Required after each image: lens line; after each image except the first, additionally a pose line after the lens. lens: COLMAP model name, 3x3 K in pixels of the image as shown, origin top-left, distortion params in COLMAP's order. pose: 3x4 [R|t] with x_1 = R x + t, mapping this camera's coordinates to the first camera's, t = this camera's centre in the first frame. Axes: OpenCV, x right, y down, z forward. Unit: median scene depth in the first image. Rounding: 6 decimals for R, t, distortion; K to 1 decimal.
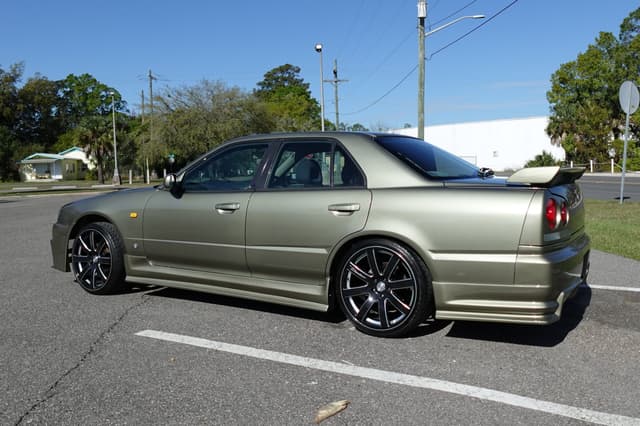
lens RADIAL K [[577.8, 0, 326.1], [0, 577.8, 208.5], [0, 0, 1]] dist [-0.019310, 0.027301]
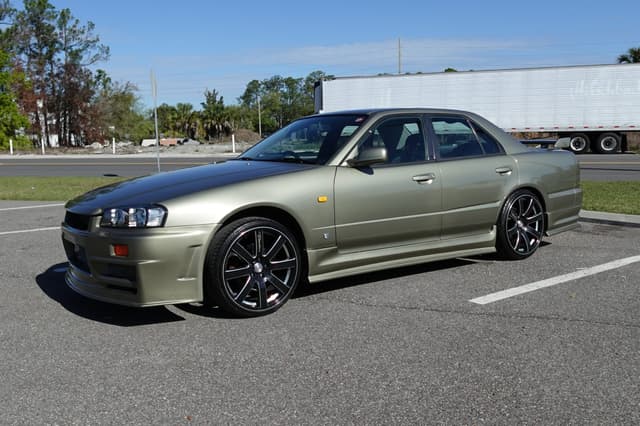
lens RADIAL K [[577.8, 0, 305.5], [0, 577.8, 218.6], [0, 0, 1]] dist [-0.019310, 0.027301]
pose [[0.428982, -0.118104, 0.895559, -0.178382], [0.076610, 0.992601, 0.094205, -0.006560], [-0.900059, 0.028197, 0.434856, 0.110244]]
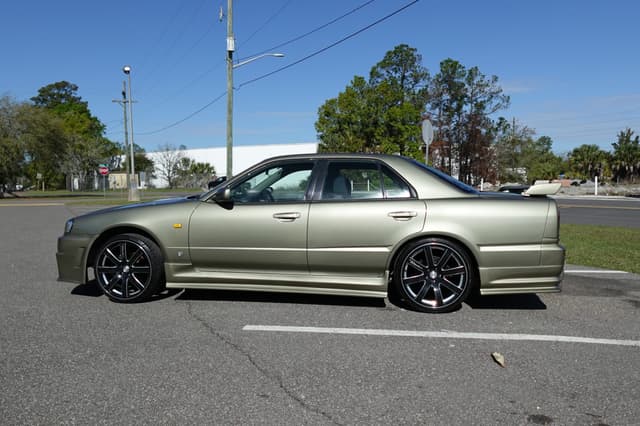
lens RADIAL K [[523.5, 0, 301.9], [0, 523.5, 228.2], [0, 0, 1]] dist [-0.009027, 0.003727]
pose [[0.930936, -0.021085, 0.364573, -0.078327], [0.017308, 0.999757, 0.013623, 0.001150], [-0.364772, -0.006372, 0.931075, 0.001169]]
